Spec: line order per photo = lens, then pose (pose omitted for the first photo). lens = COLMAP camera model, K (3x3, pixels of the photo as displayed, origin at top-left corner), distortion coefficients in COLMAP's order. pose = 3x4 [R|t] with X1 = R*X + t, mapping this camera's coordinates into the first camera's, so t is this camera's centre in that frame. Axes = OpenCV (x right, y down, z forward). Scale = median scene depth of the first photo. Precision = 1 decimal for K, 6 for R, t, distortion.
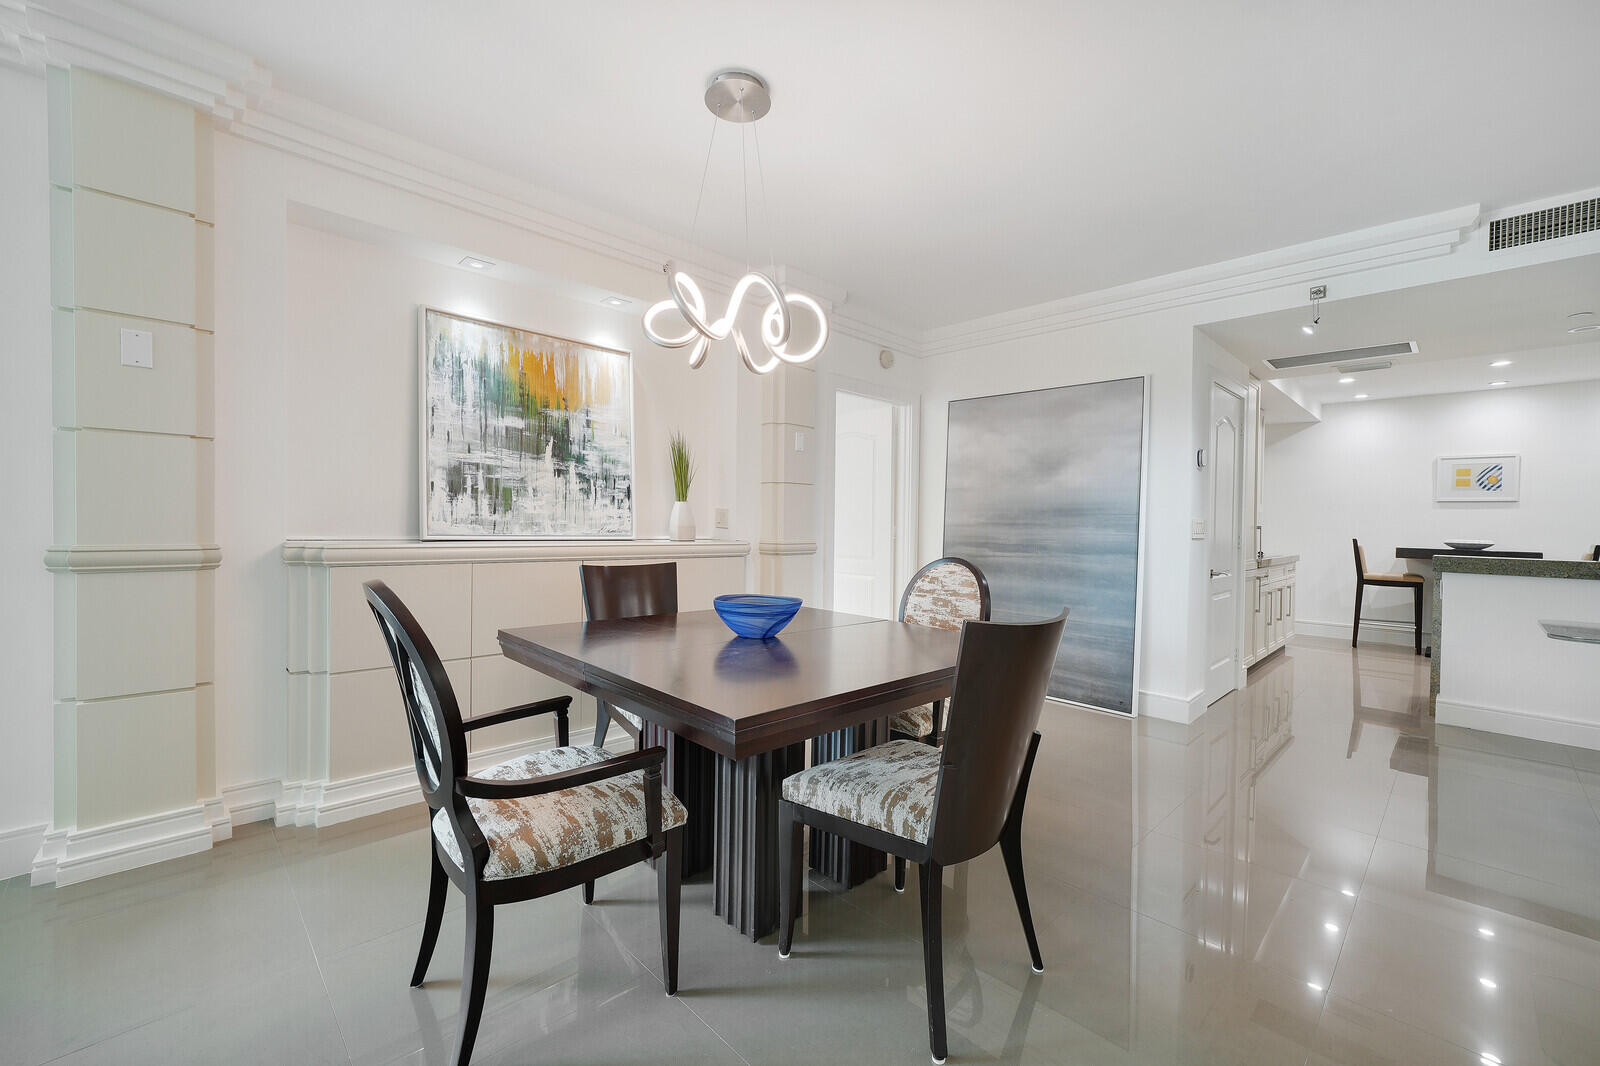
lens RADIAL K [[659.4, 0, 807.2], [0, 659.4, 538.9], [0, 0, 1]] dist [-0.000723, 0.000377]
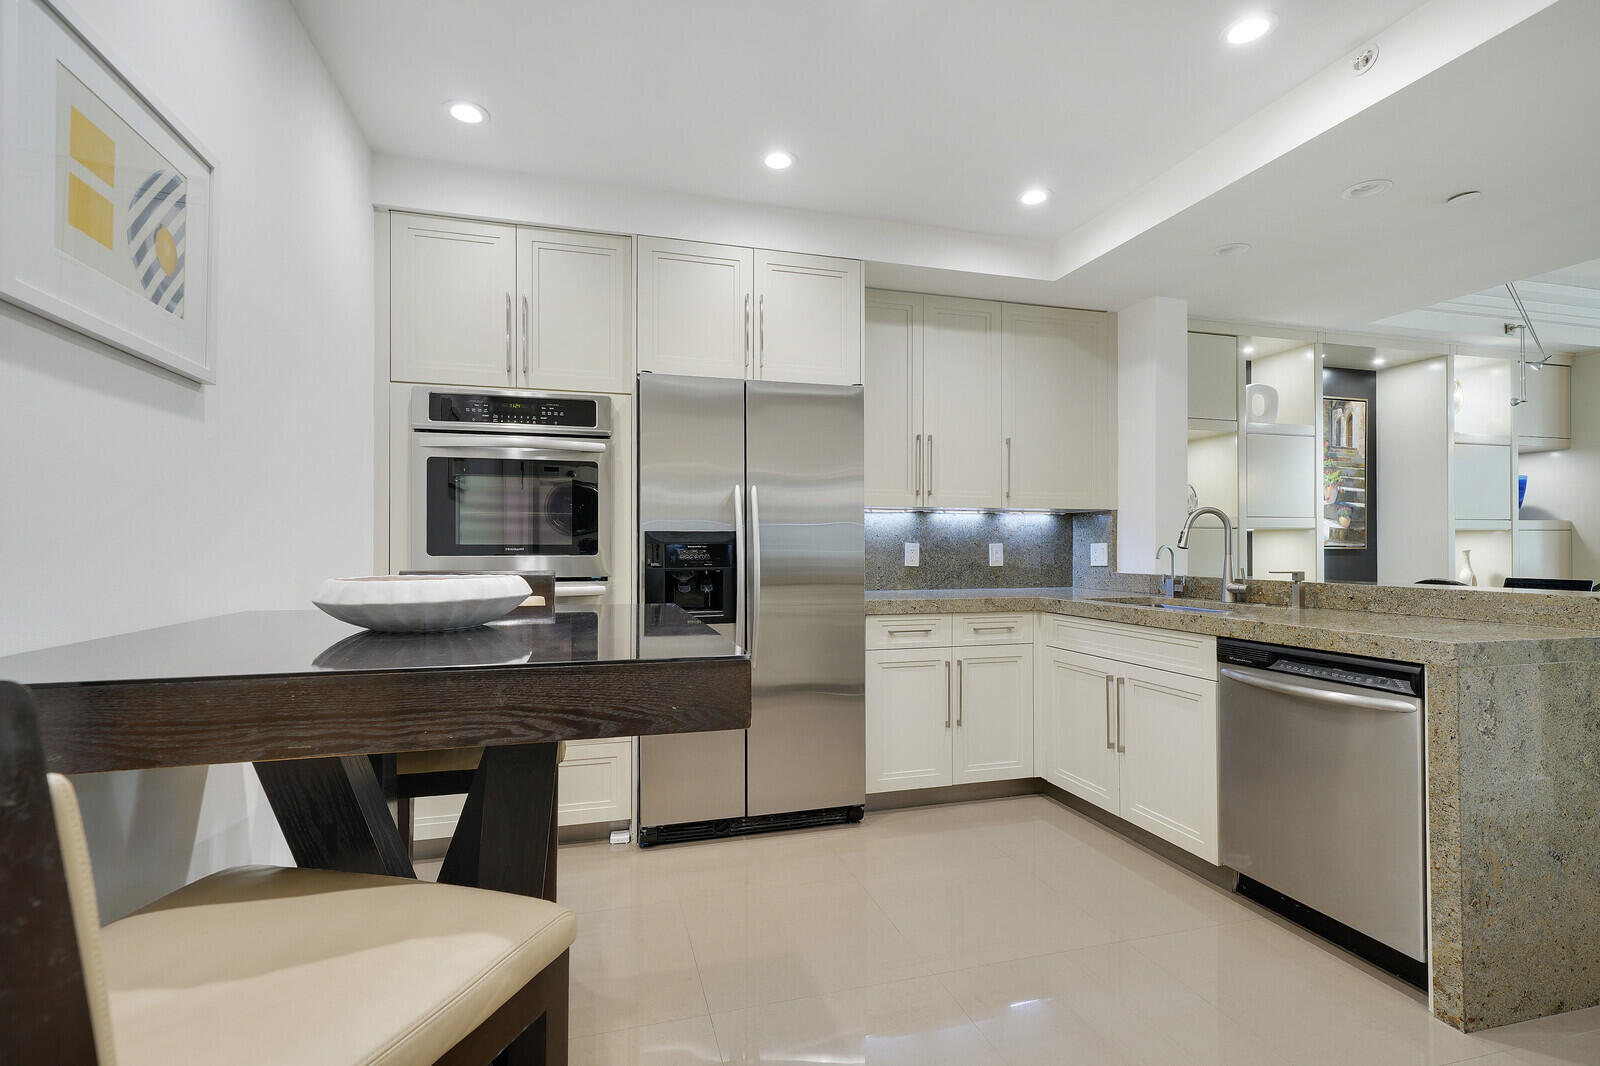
lens RADIAL K [[719.9, 0, 798.0], [0, 719.9, 538.0], [0, 0, 1]] dist [0.012014, 0.000403]
pose [[-0.875177, -0.015035, 0.483569, 1.454082], [-0.004237, 0.999717, 0.023415, -0.026441], [-0.483784, 0.018443, -0.874993, 2.031197]]
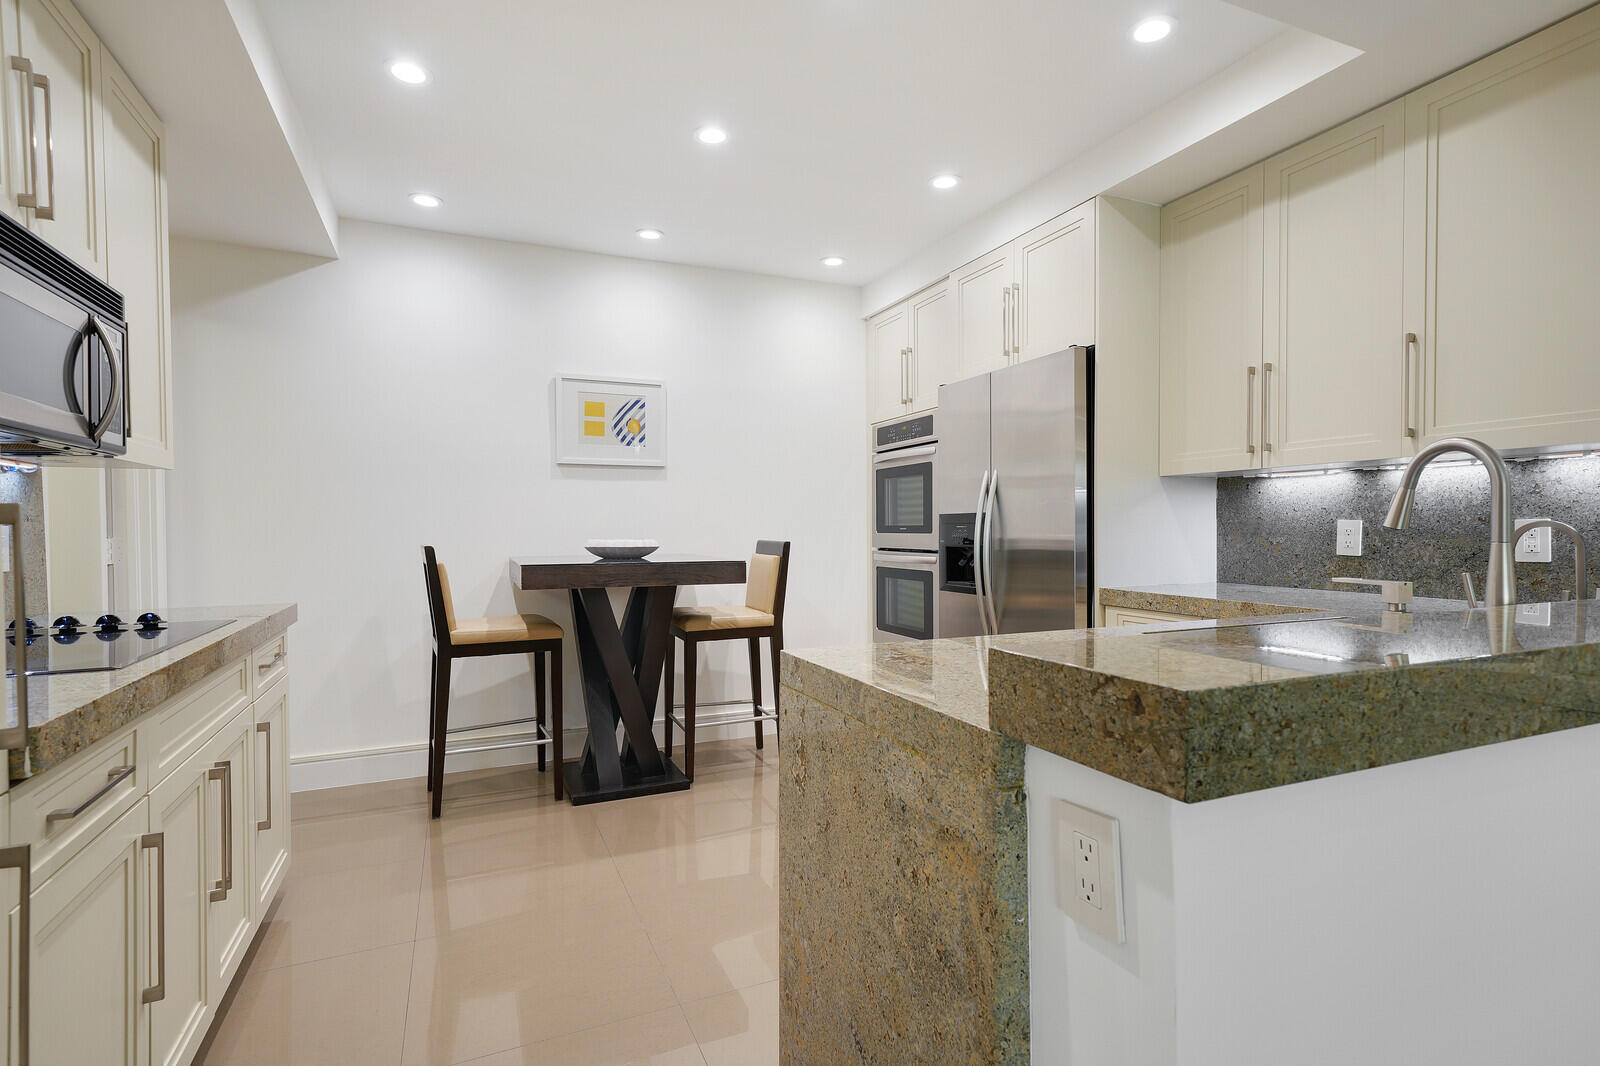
lens RADIAL K [[777.5, 0, 800.0], [0, 777.5, 533.0], [0, 0, 1]] dist [0.017163, 0.000065]
pose [[0.353151, -0.028512, 0.935132, 0.906931], [0.037886, 0.999151, 0.016156, -0.013462], [-0.934799, 0.029723, 0.353931, 1.204822]]
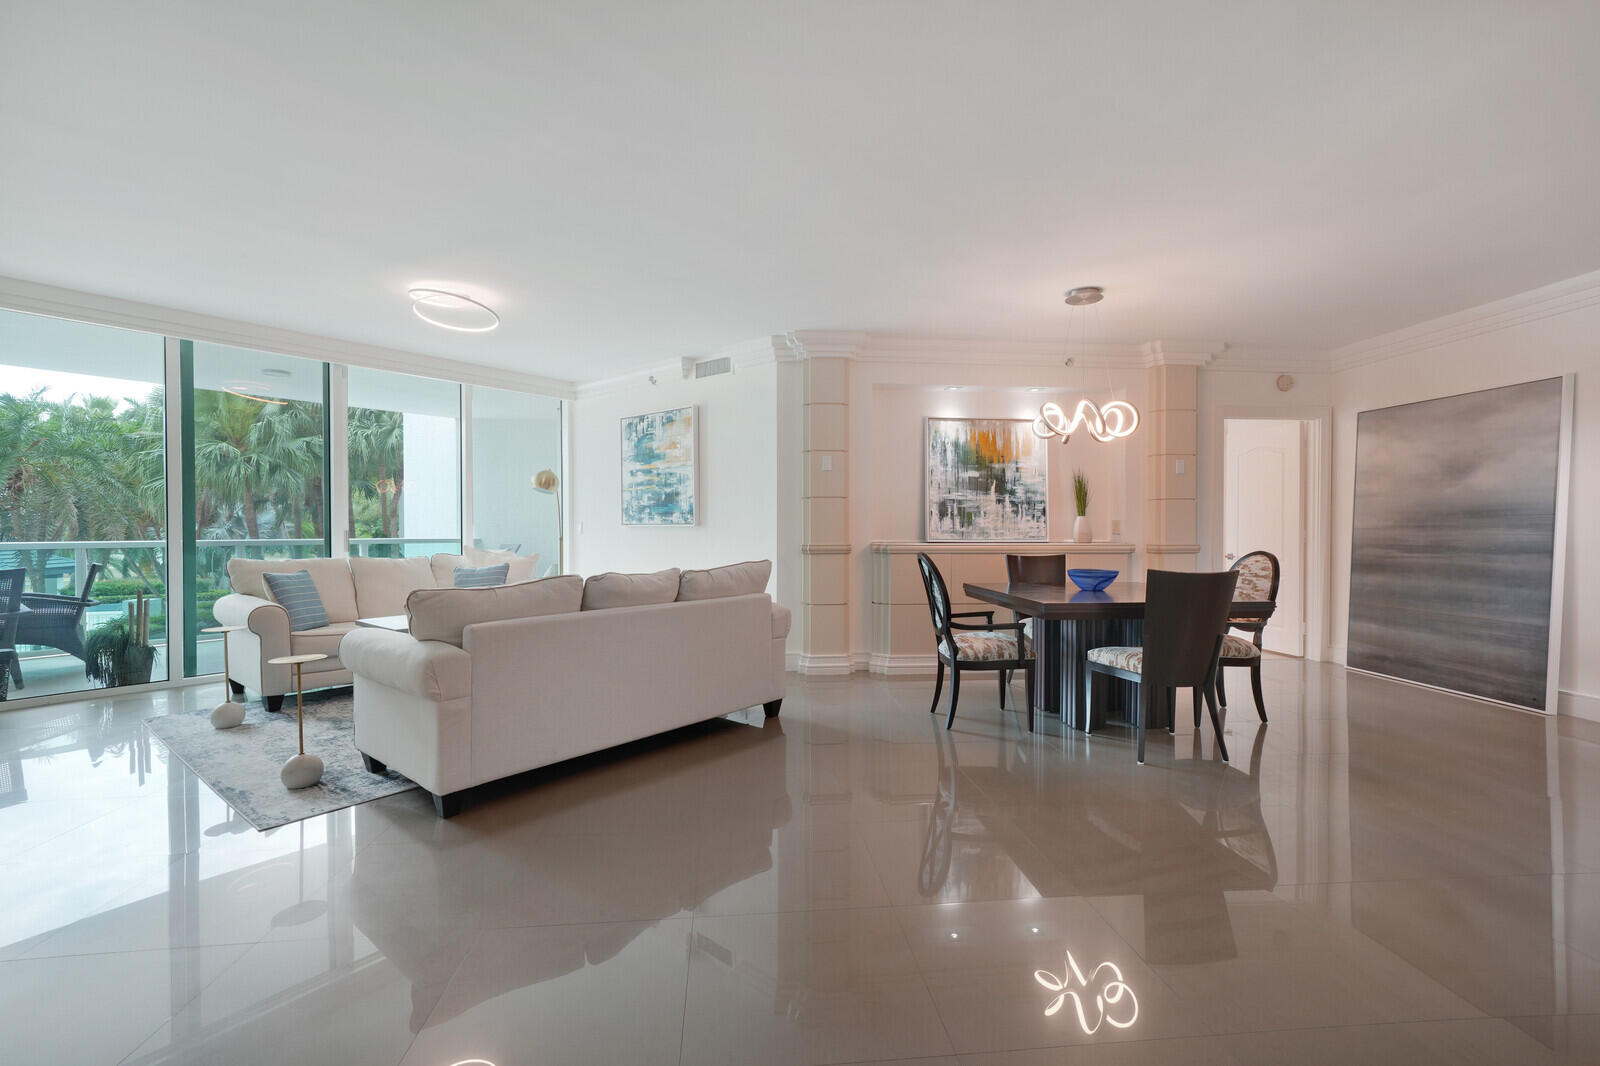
lens RADIAL K [[697.2, 0, 794.7], [0, 697.2, 535.5], [0, 0, 1]] dist [-0.000623, 0.007183]
pose [[0.772966, -0.013893, -0.634295, 0.343026], [-0.001114, 0.999729, -0.023255, 0.026236], [0.634446, 0.018682, 0.772741, -0.688946]]
